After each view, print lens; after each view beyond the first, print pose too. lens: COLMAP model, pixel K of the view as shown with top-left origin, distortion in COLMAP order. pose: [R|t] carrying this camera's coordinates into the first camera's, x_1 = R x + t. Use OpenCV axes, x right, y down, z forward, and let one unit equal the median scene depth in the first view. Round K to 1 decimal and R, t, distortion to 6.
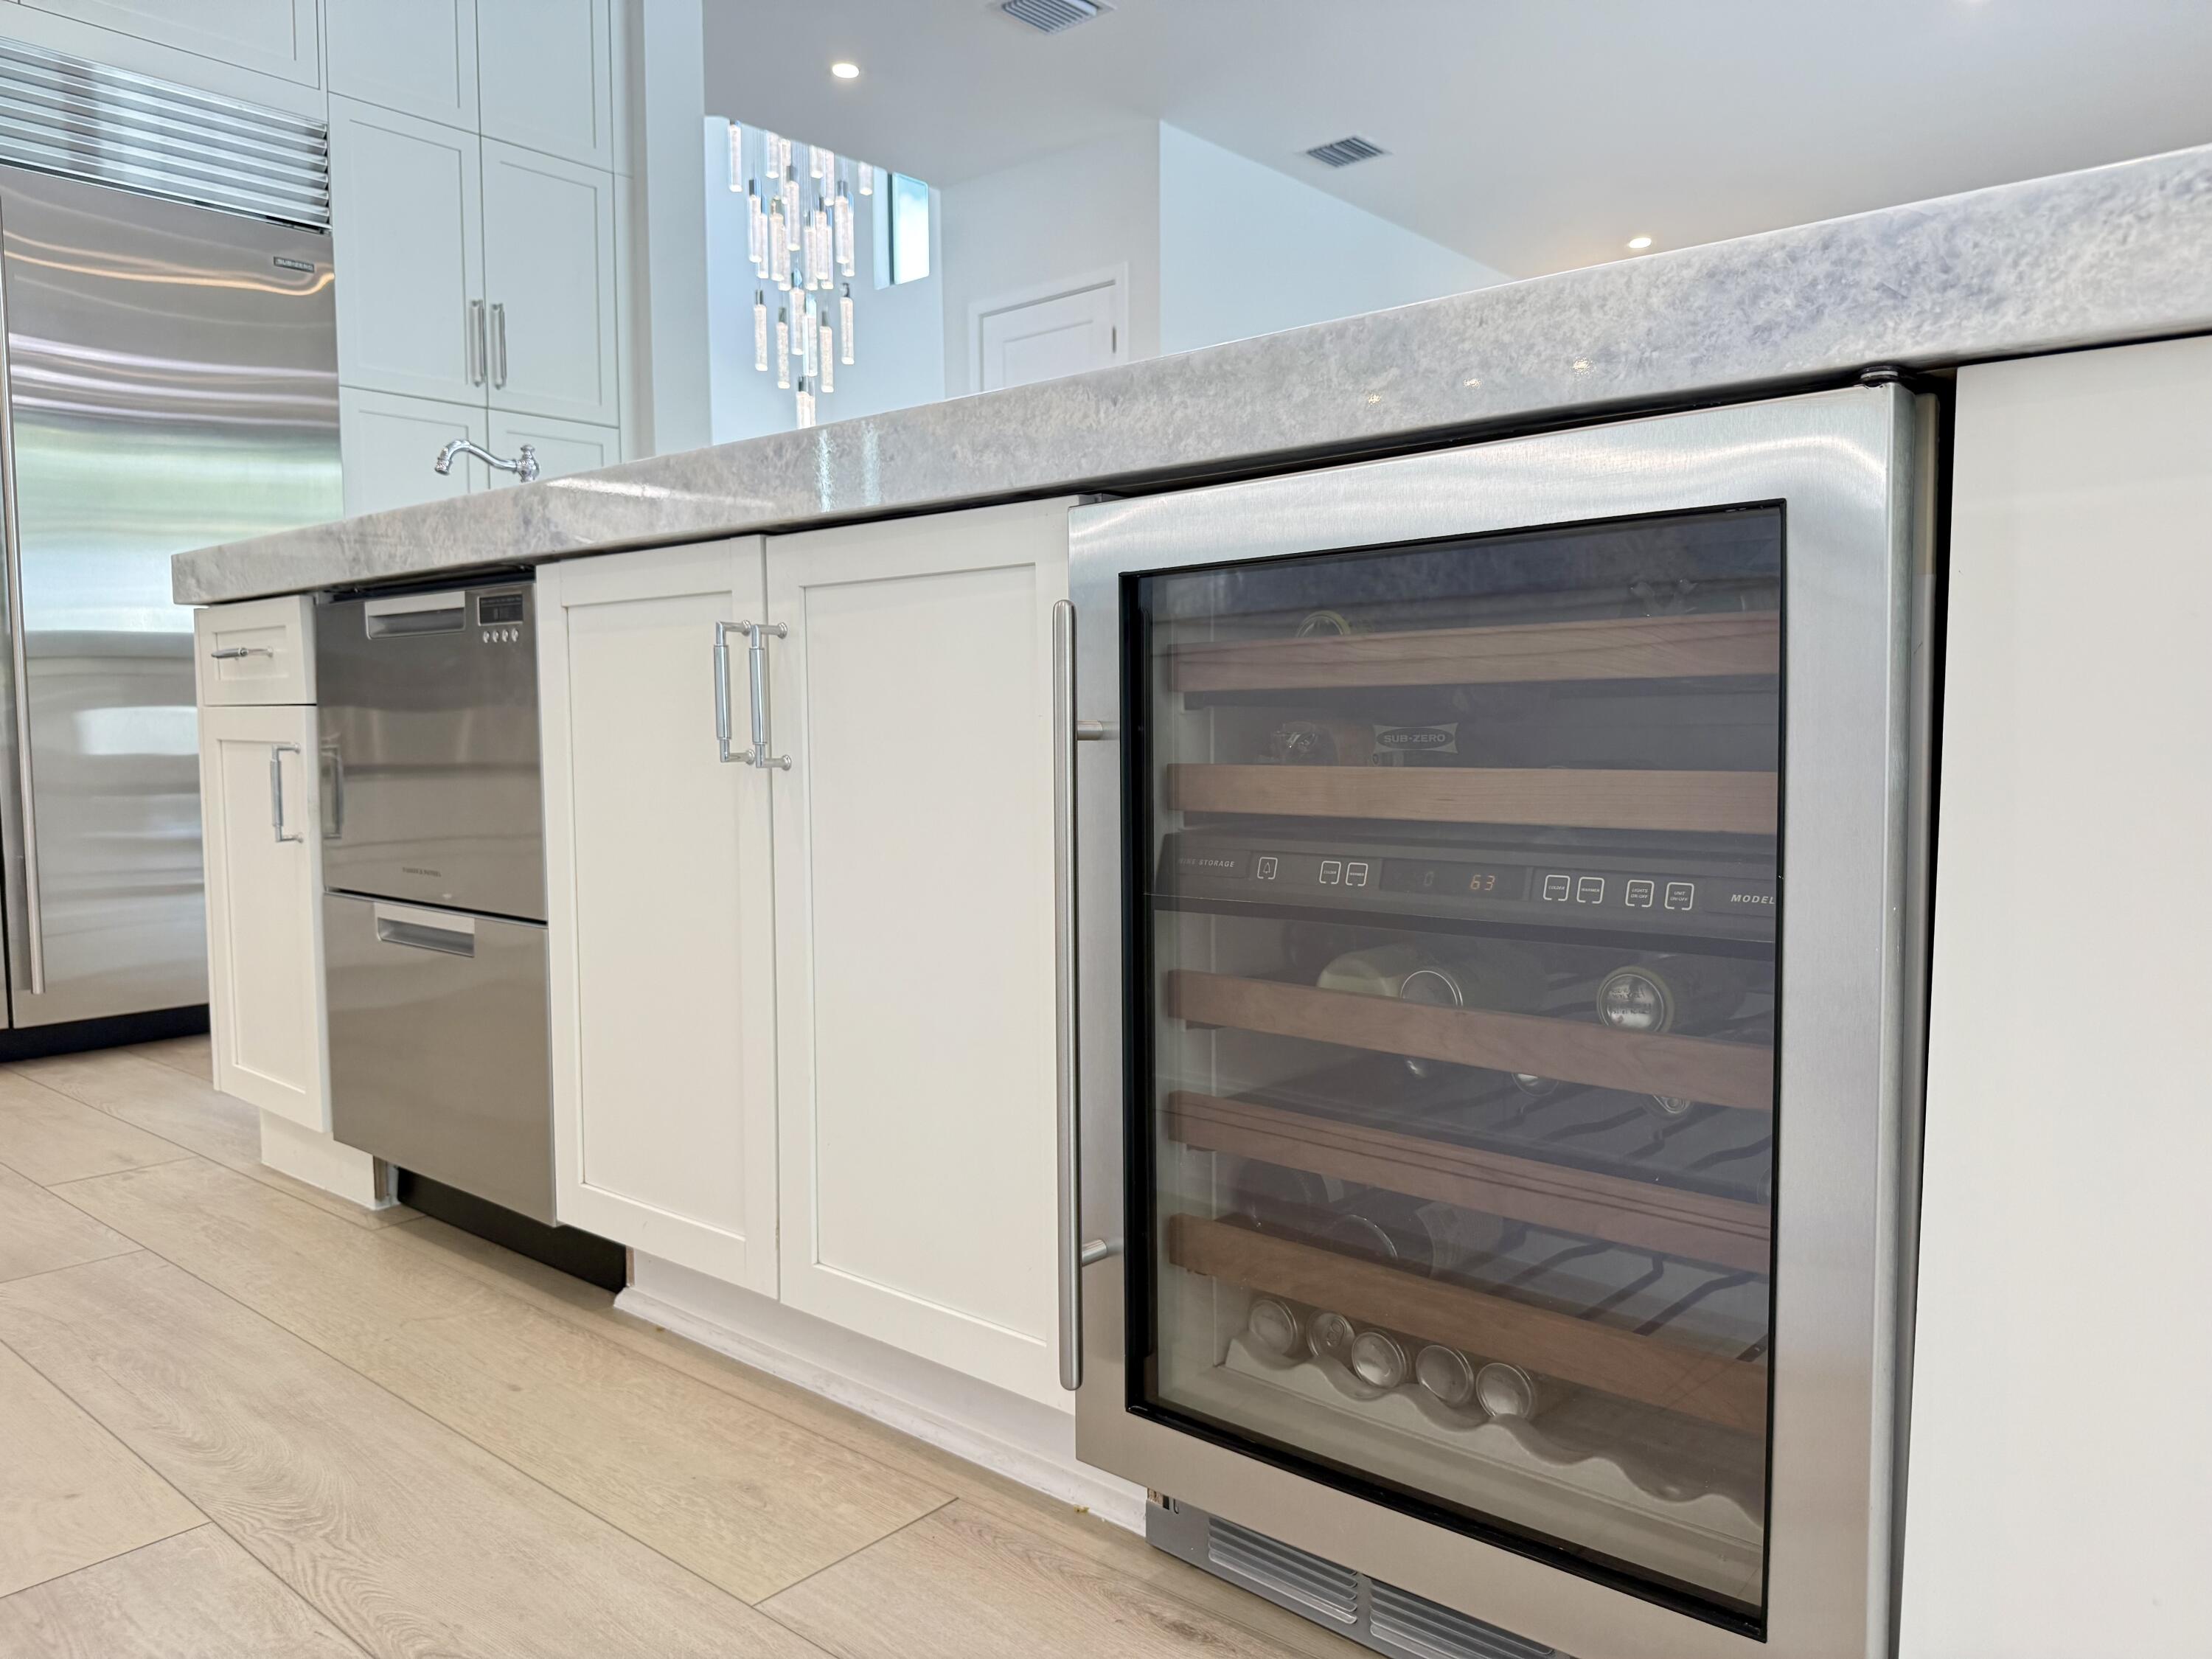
lens RADIAL K [[1575.5, 0, 1101.8], [0, 1575.5, 811.4], [0, 0, 1]] dist [0.050995, -0.070250]
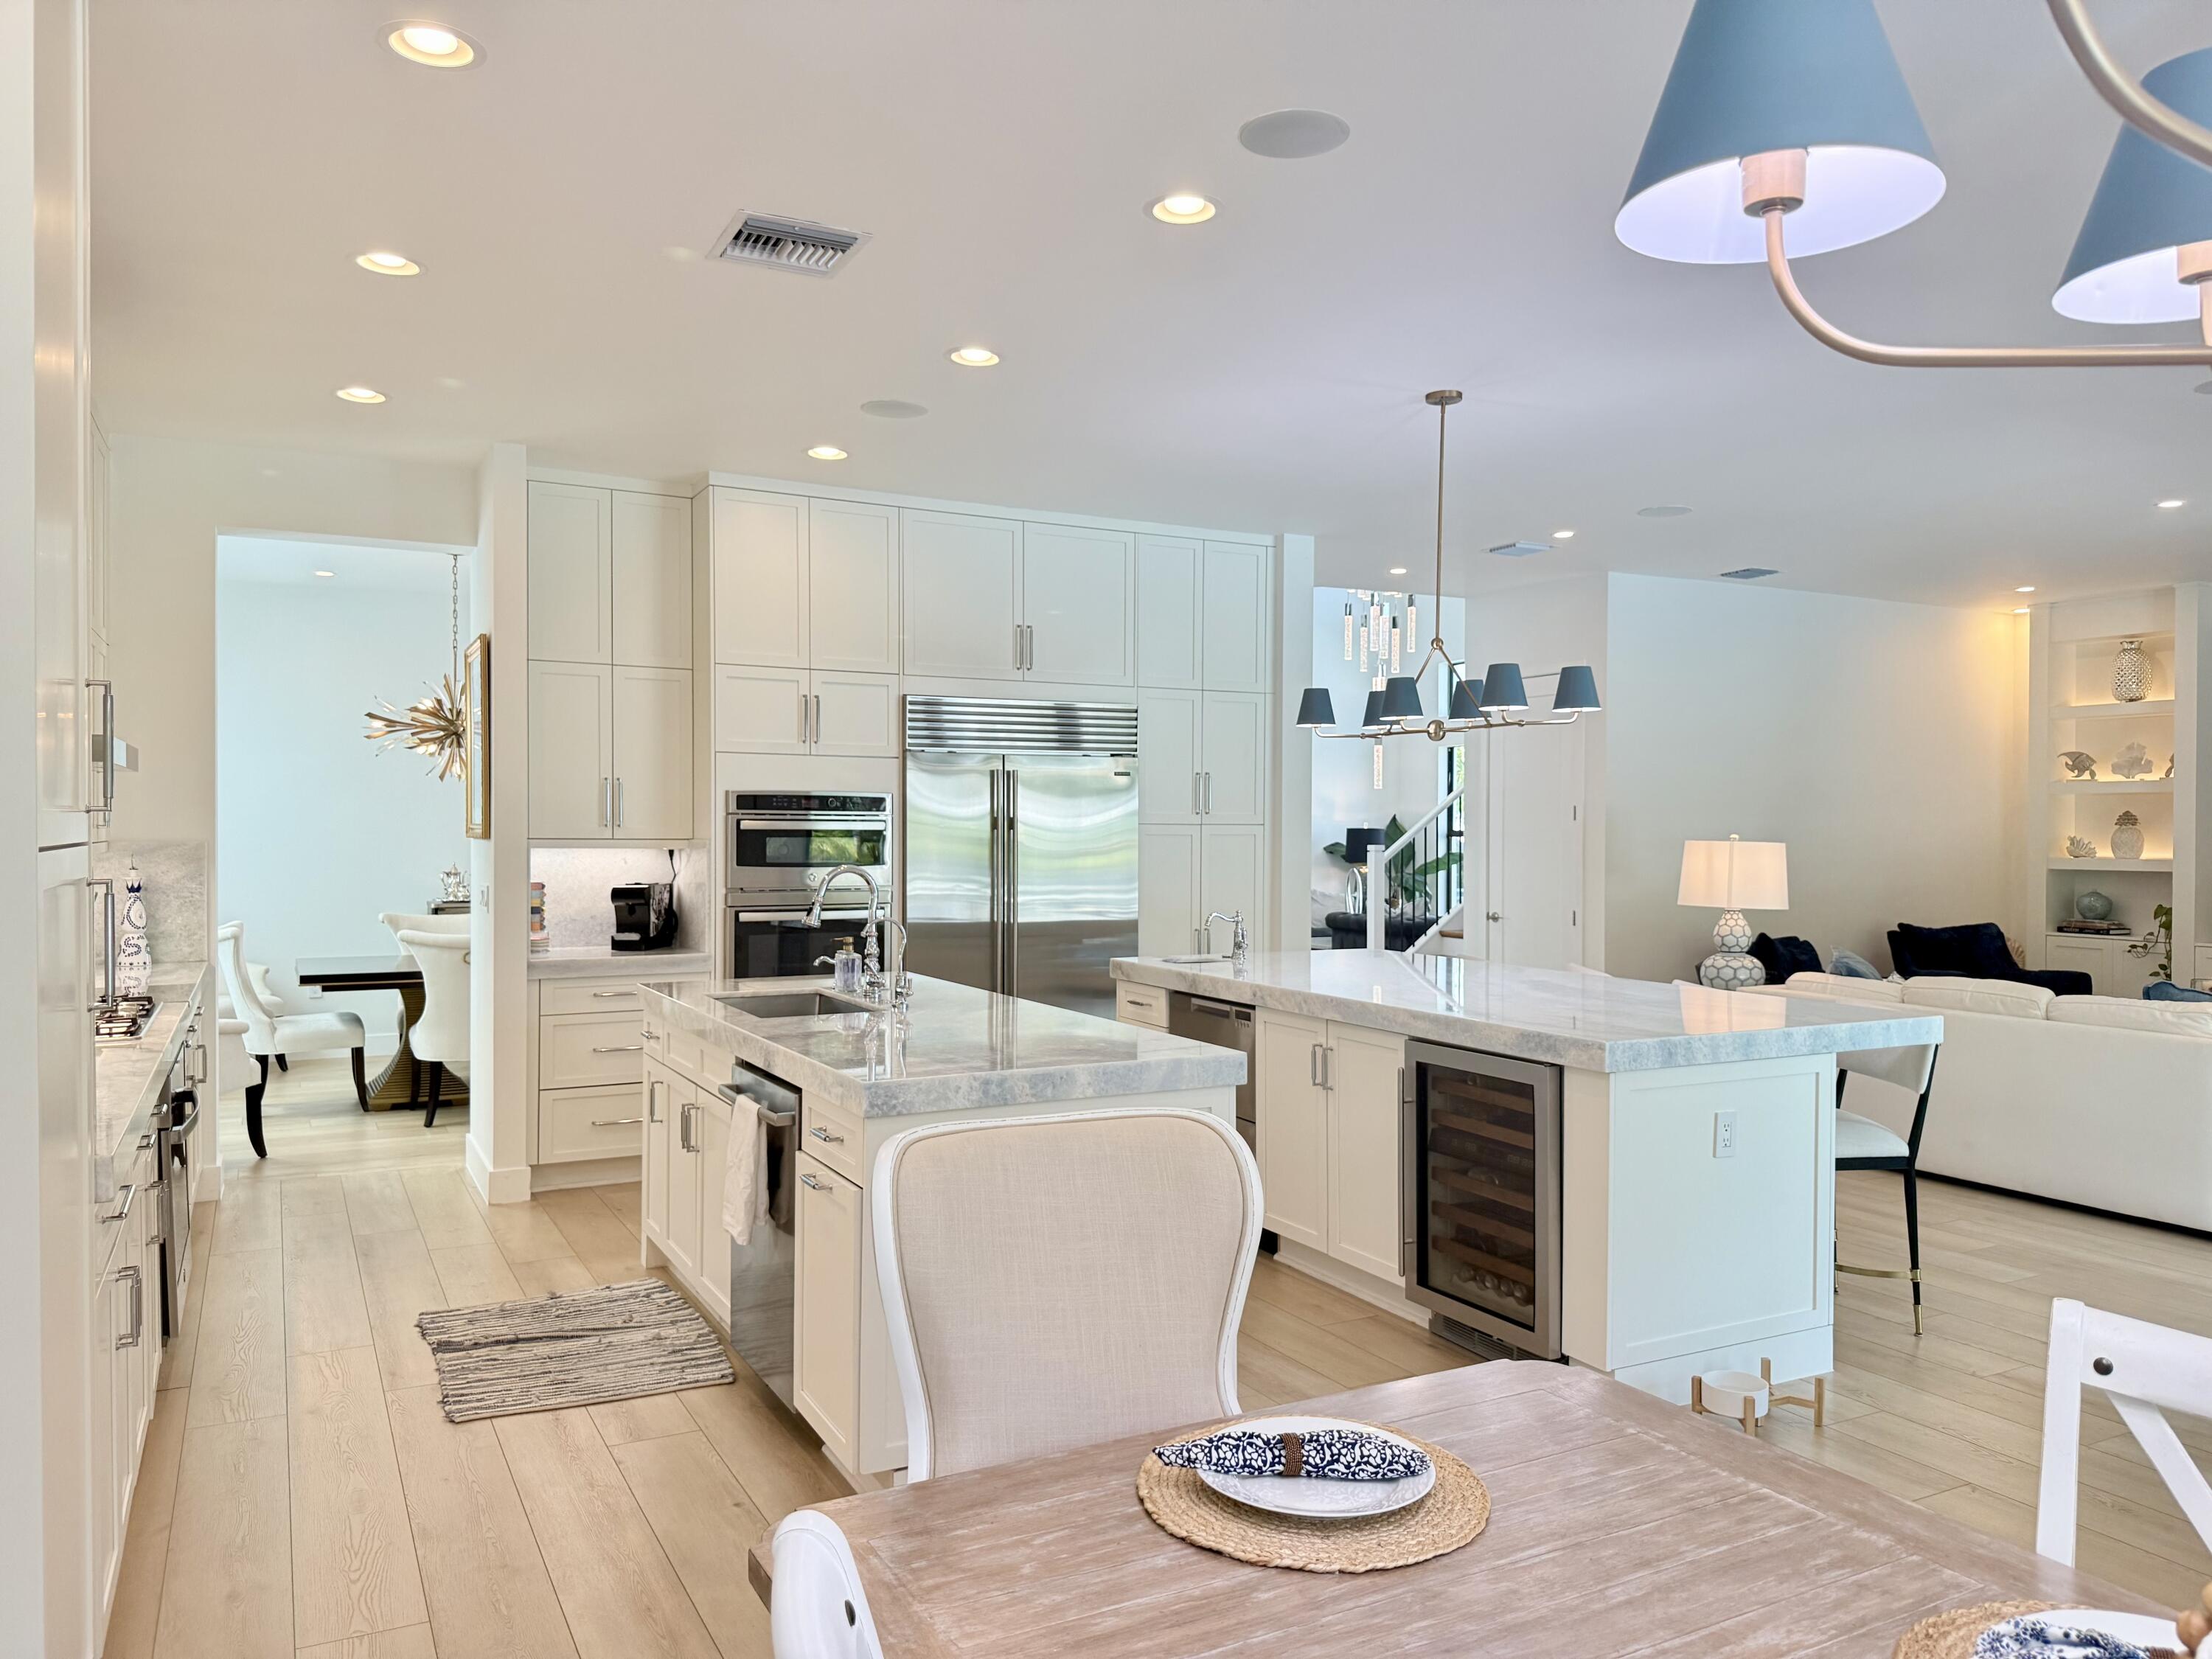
lens RADIAL K [[1575.5, 0, 1092.2], [0, 1575.5, 833.9], [0, 0, 1]] dist [0.050995, -0.070250]
pose [[0.930147, 0.010080, -0.367048, 0.609570], [-0.026112, 0.998908, -0.038740, -0.477939], [0.366257, 0.045619, 0.929395, -2.574049]]
